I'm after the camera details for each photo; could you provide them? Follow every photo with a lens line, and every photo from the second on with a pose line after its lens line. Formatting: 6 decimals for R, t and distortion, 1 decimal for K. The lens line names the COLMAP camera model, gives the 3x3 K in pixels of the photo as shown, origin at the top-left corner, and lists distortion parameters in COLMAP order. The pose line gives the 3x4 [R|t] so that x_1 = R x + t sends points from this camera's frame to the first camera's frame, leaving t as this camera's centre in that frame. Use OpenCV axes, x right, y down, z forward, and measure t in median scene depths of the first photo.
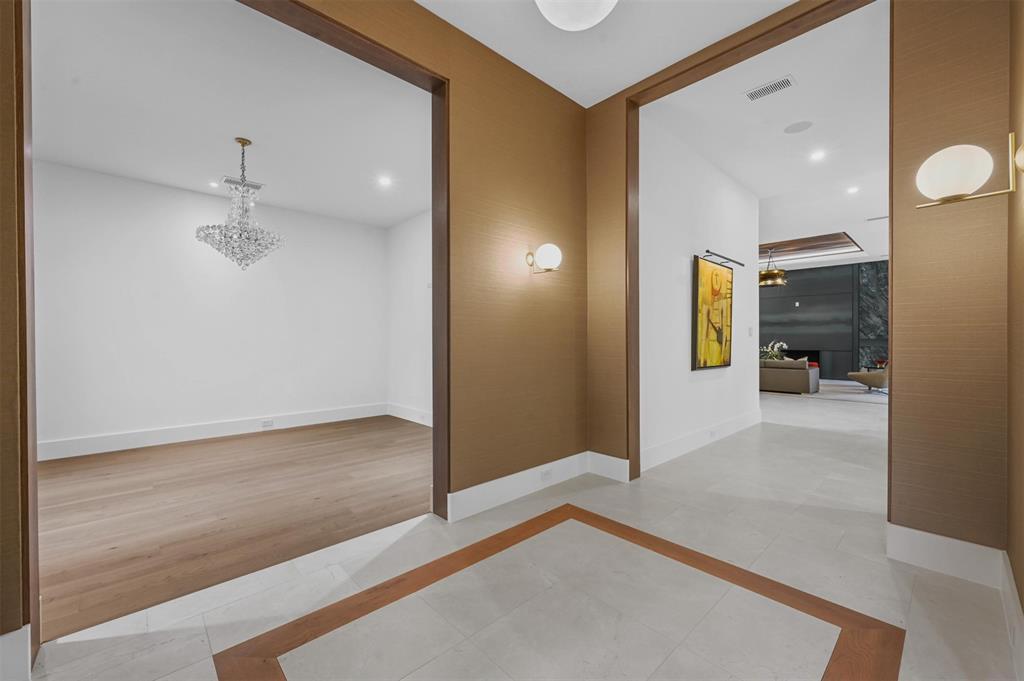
lens RADIAL K [[406.4, 0, 506.5], [0, 406.4, 338.2], [0, 0, 1]] dist [-0.000509, -0.000058]
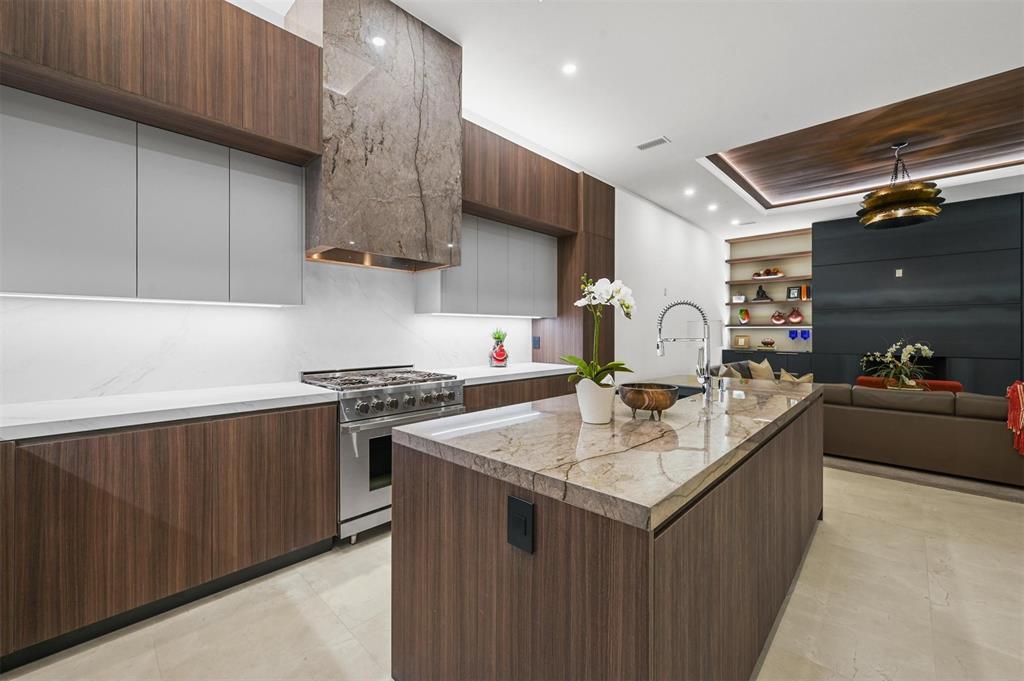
lens RADIAL K [[435.0, 0, 511.2], [0, 435.0, 327.8], [0, 0, 1]] dist [0.032151, 0.000032]
pose [[0.996120, 0.004105, 0.087905, 0.336898], [-0.003629, 0.999978, -0.005567, -0.007247], [-0.087926, 0.005226, 0.996113, 1.089014]]
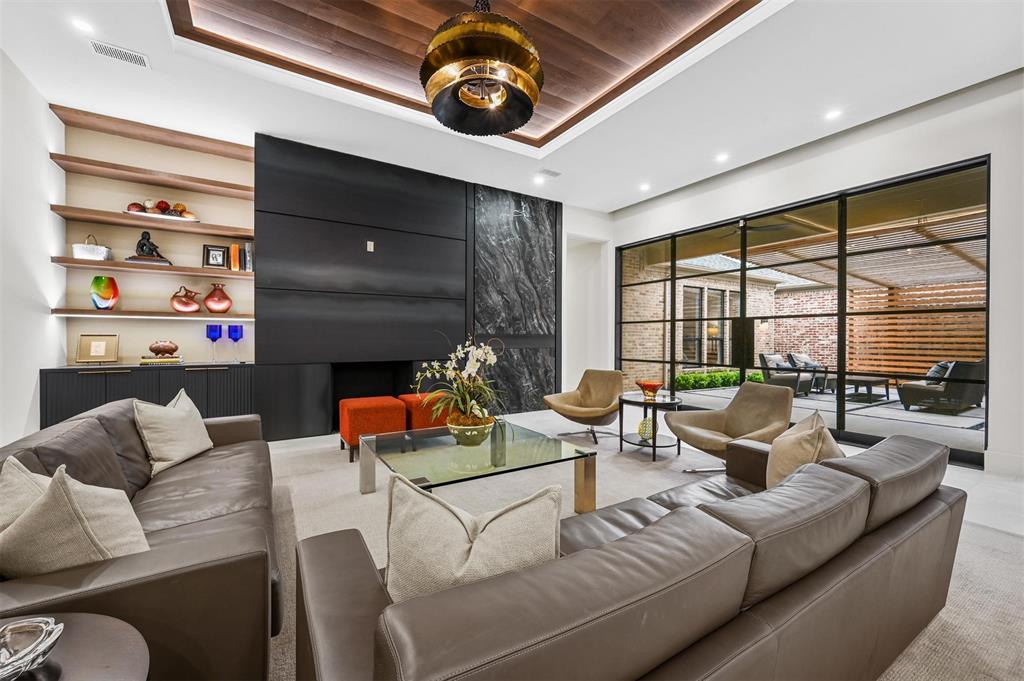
lens RADIAL K [[406.4, 0, 506.5], [0, 406.4, 338.2], [0, 0, 1]] dist [-0.000509, -0.000058]
pose [[0.186250, 0.000482, 0.982502, 0.847064], [-0.005473, 0.999985, 0.000547, 0.013548], [-0.982487, -0.005479, 0.186250, 1.928831]]
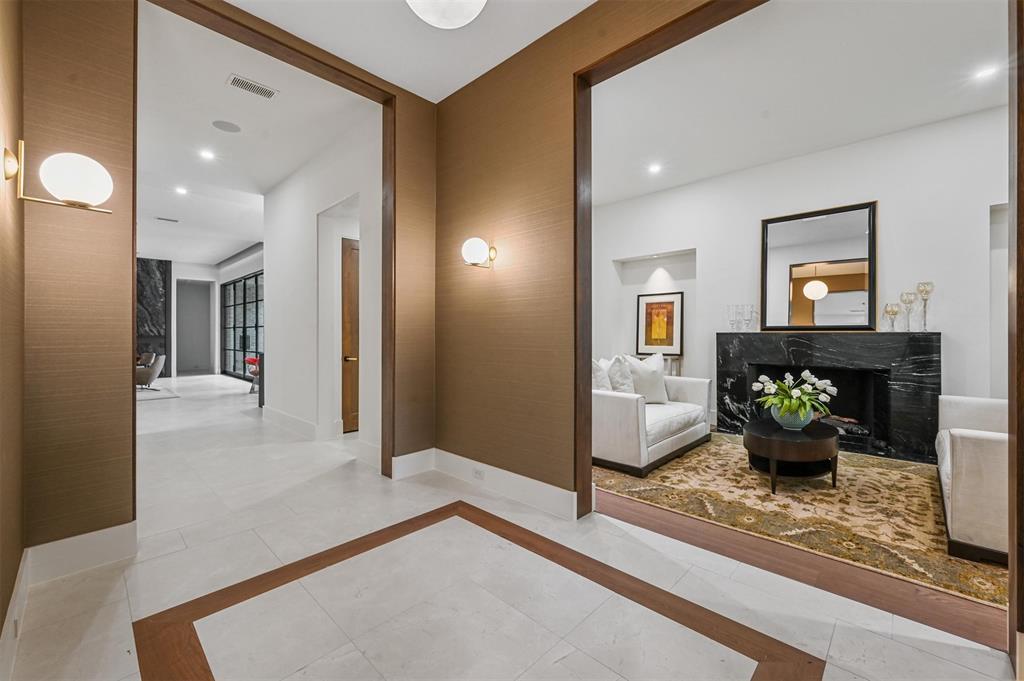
lens RADIAL K [[413.4, 0, 509.1], [0, 413.4, 327.3], [0, 0, 1]] dist [-0.000838, -0.000114]
pose [[-0.062878, 0.018820, 0.997844, -0.260848], [0.000045, 0.999822, -0.018854, 0.000225], [-0.998021, -0.001140, -0.062868, 0.279218]]
